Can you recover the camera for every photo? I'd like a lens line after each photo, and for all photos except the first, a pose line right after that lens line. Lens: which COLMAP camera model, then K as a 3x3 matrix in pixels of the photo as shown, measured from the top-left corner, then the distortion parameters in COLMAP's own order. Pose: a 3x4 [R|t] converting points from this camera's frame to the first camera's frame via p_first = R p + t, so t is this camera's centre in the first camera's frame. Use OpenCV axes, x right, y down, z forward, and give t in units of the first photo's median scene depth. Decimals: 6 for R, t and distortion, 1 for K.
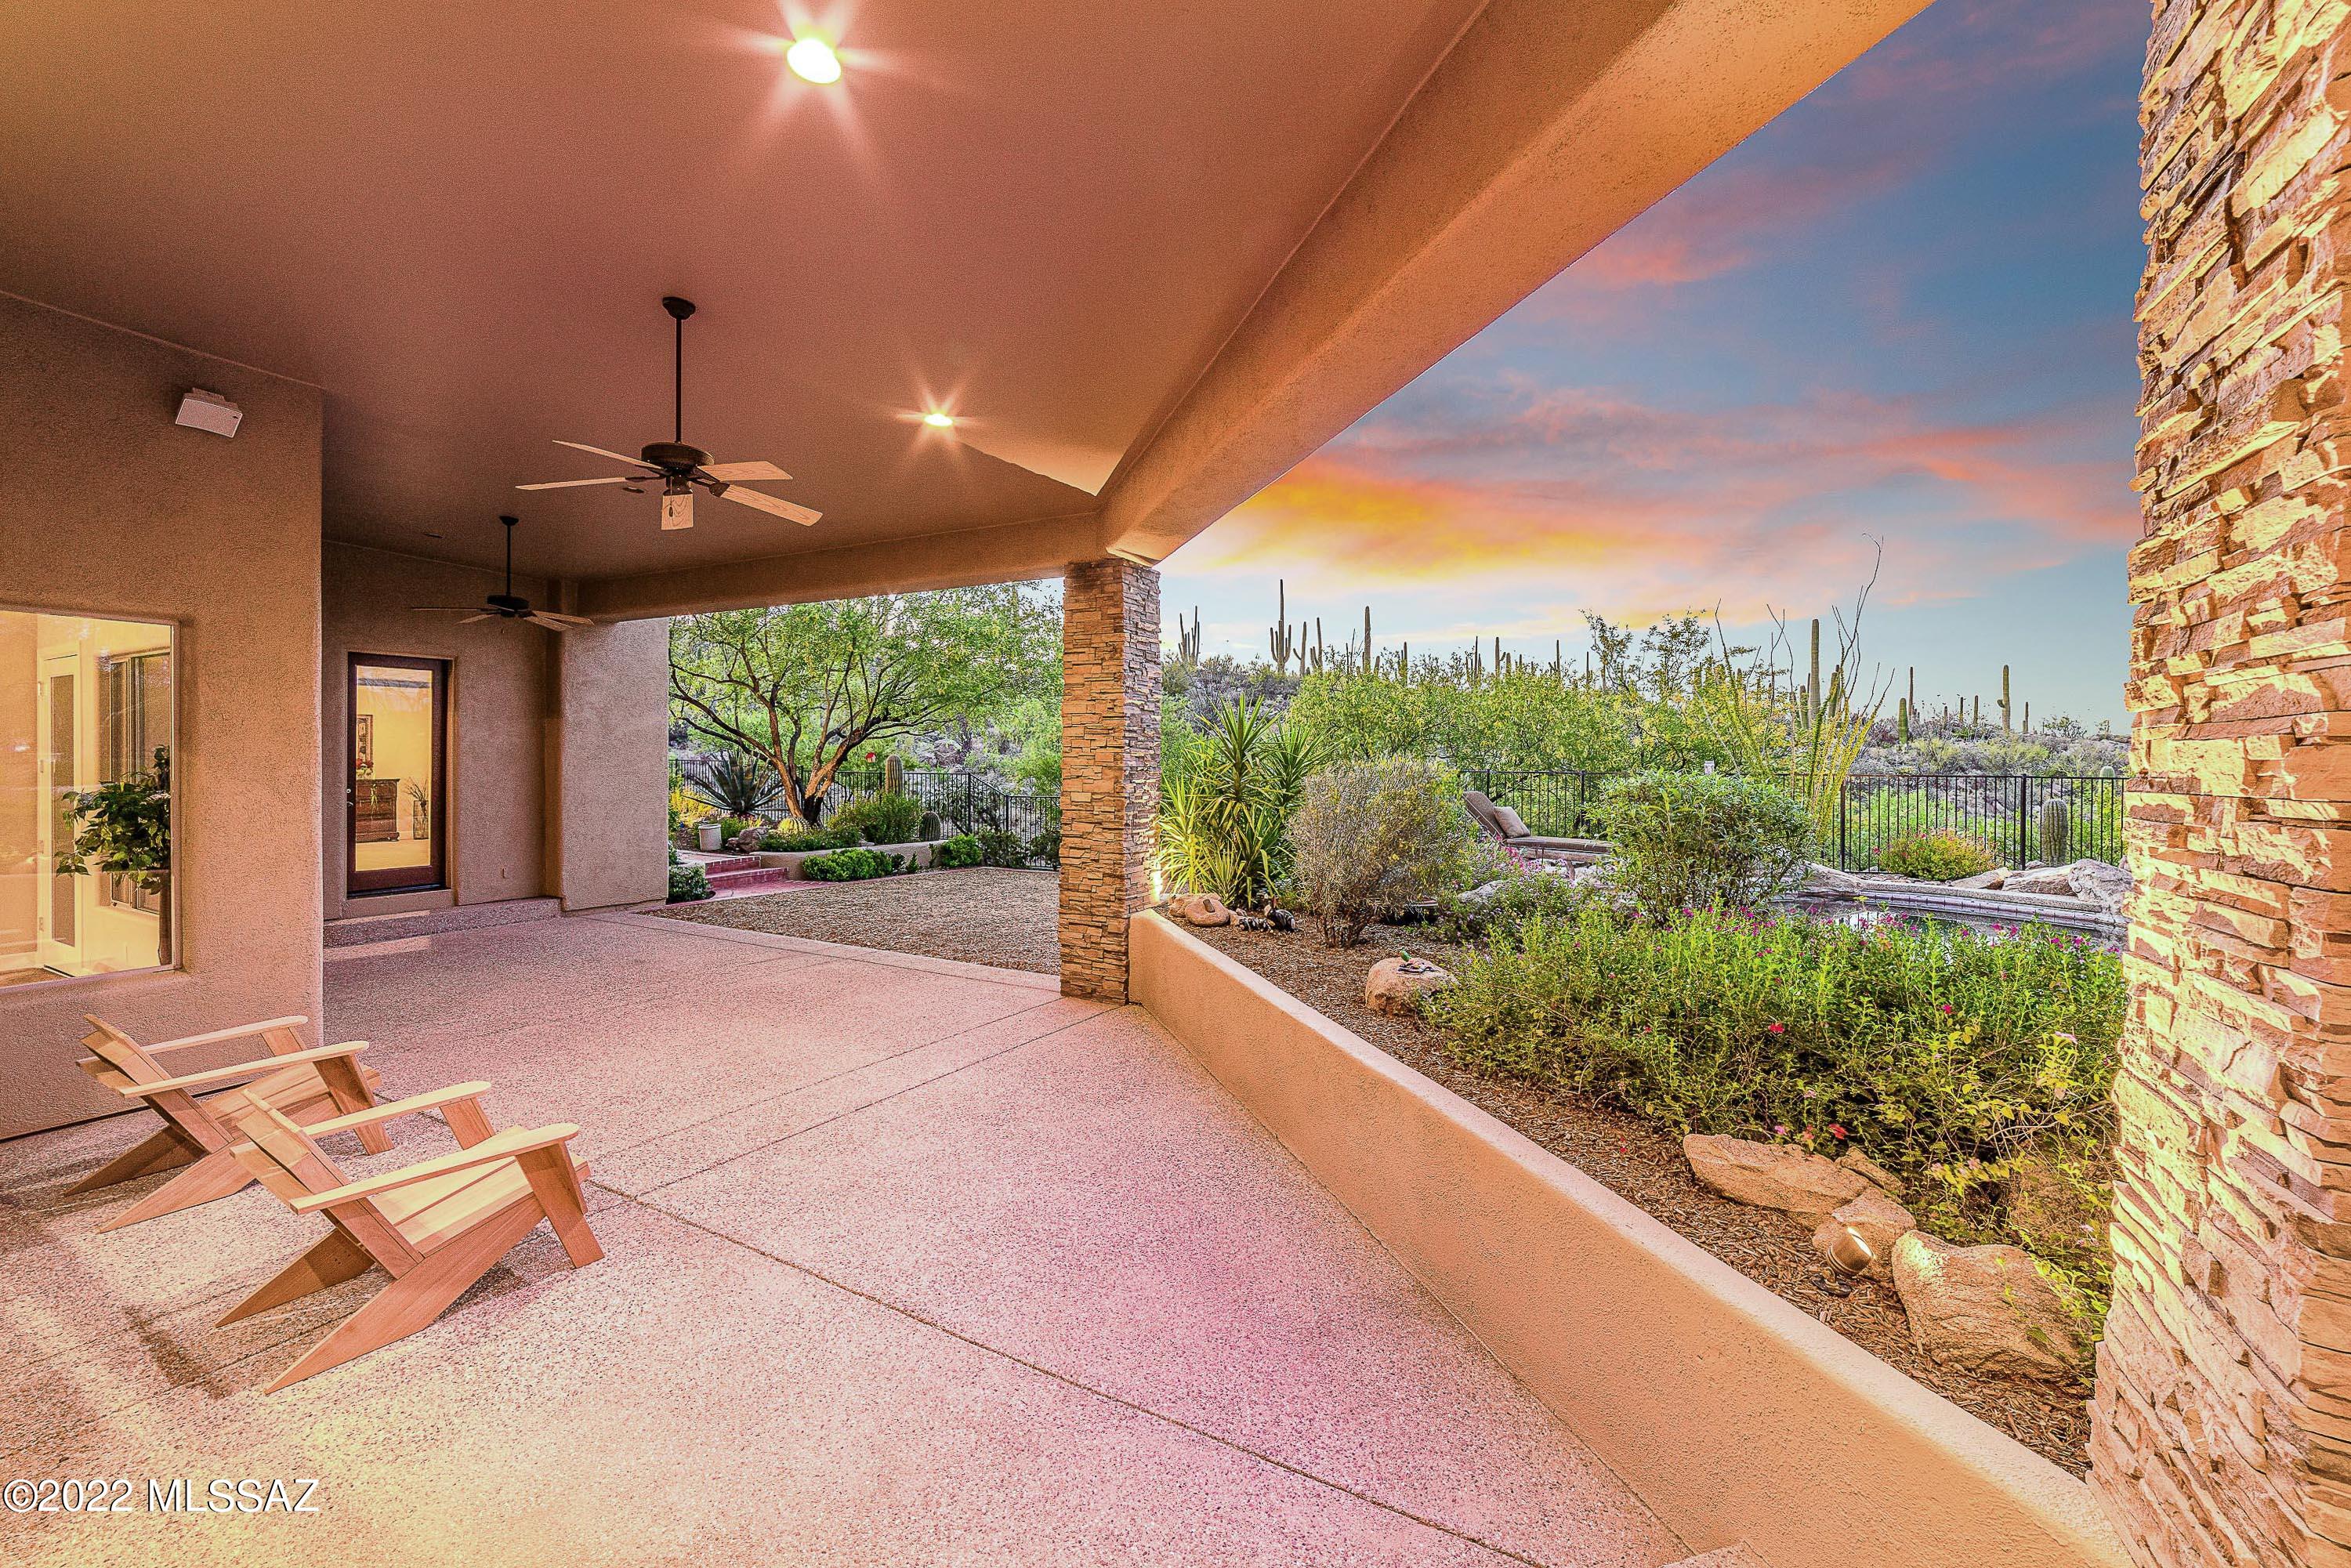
lens RADIAL K [[945.1, 0, 1164.3], [0, 945.1, 776.2], [0, 0, 1]] dist [-0.025980, 0.009539]
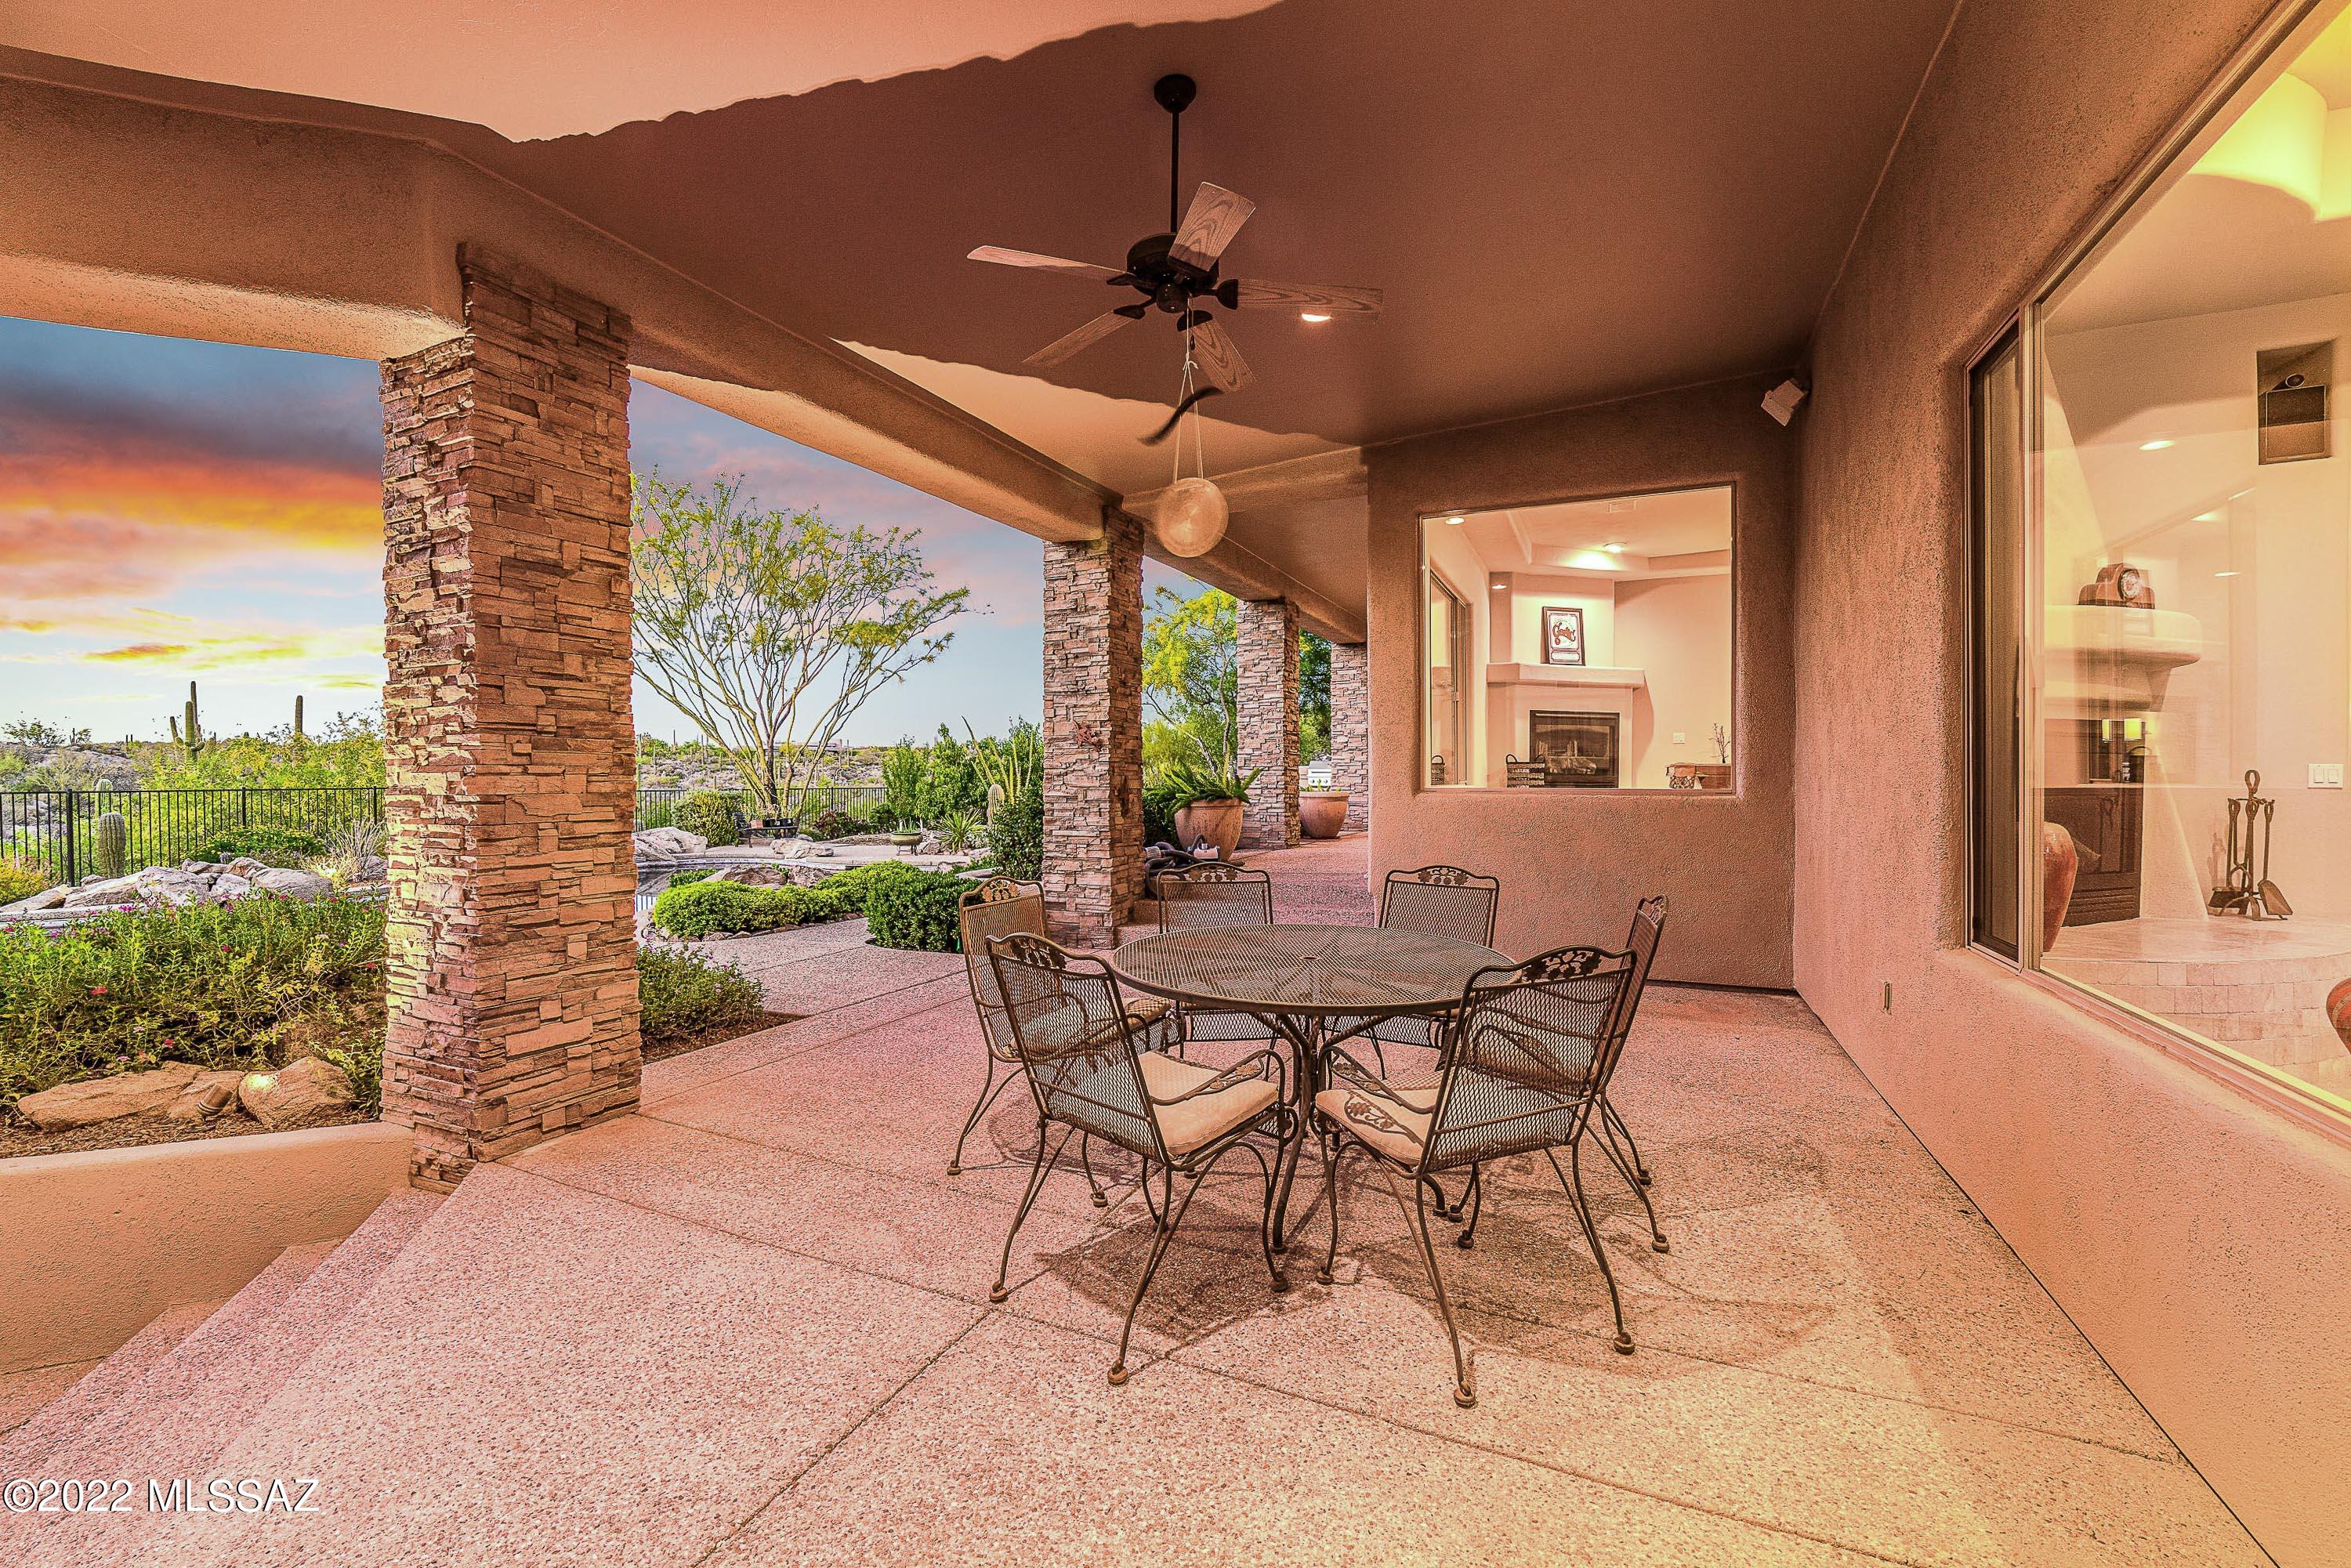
lens RADIAL K [[945.1, 0, 1164.3], [0, 945.1, 776.2], [0, 0, 1]] dist [-0.025980, 0.009539]
pose [[-0.077125, -0.008417, 0.996986, -1.494989], [0.020989, 0.999729, 0.010063, -0.013245], [-0.996800, 0.021702, -0.076928, -0.760787]]
